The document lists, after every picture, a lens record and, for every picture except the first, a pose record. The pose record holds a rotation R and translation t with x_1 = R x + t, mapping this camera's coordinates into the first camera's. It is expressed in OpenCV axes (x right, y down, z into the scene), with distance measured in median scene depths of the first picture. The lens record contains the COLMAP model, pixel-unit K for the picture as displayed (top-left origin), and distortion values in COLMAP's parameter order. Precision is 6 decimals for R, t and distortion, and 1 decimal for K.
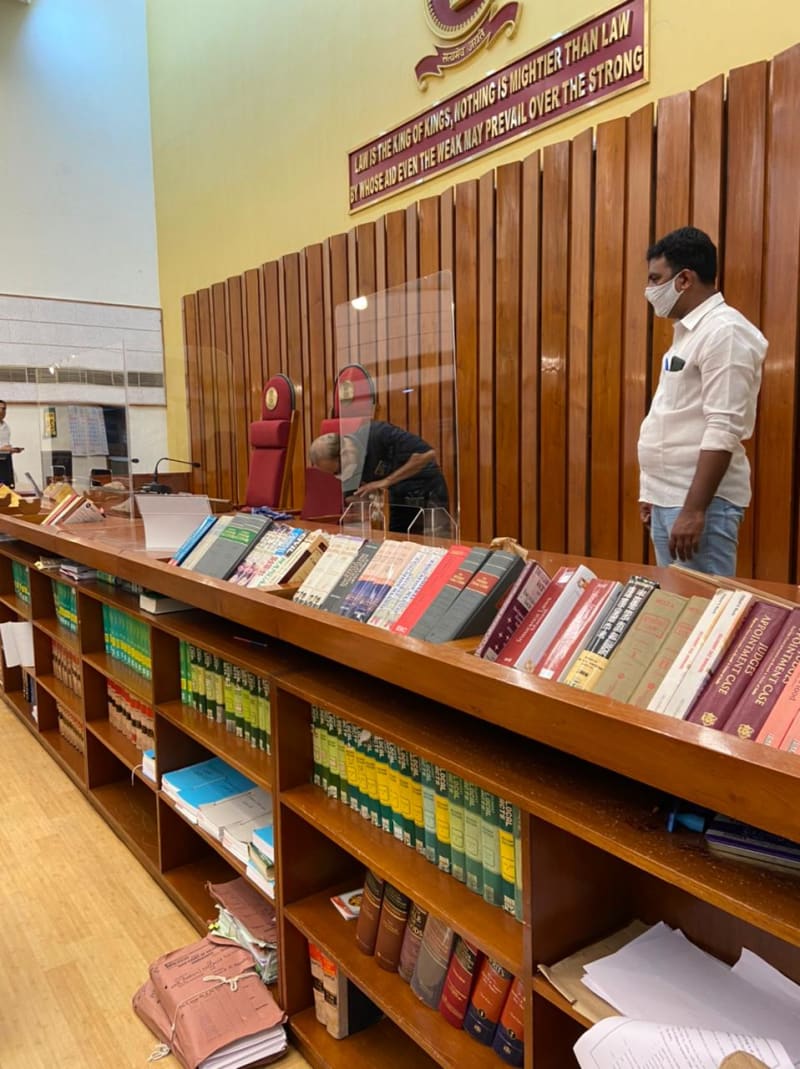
lens RADIAL K [[843.8, 0, 399.0], [0, 843.8, 541.4], [0, 0, 1]] dist [0.059679, -0.046027]
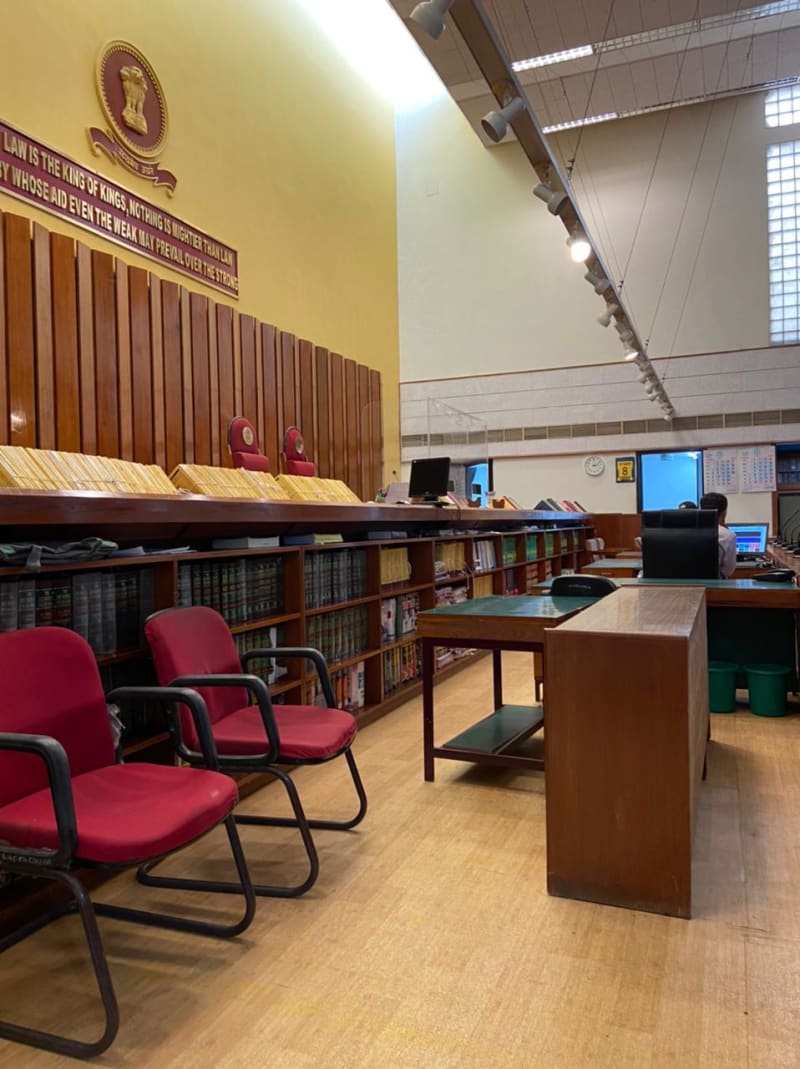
lens RADIAL K [[843.8, 0, 399.6], [0, 843.8, 535.3], [0, 0, 1]] dist [0.059679, -0.046027]
pose [[-0.542697, 0.019946, 0.839691, -1.143210], [0.116652, 0.991819, 0.051833, -0.062289], [-0.831788, 0.126081, -0.540585, 1.399235]]
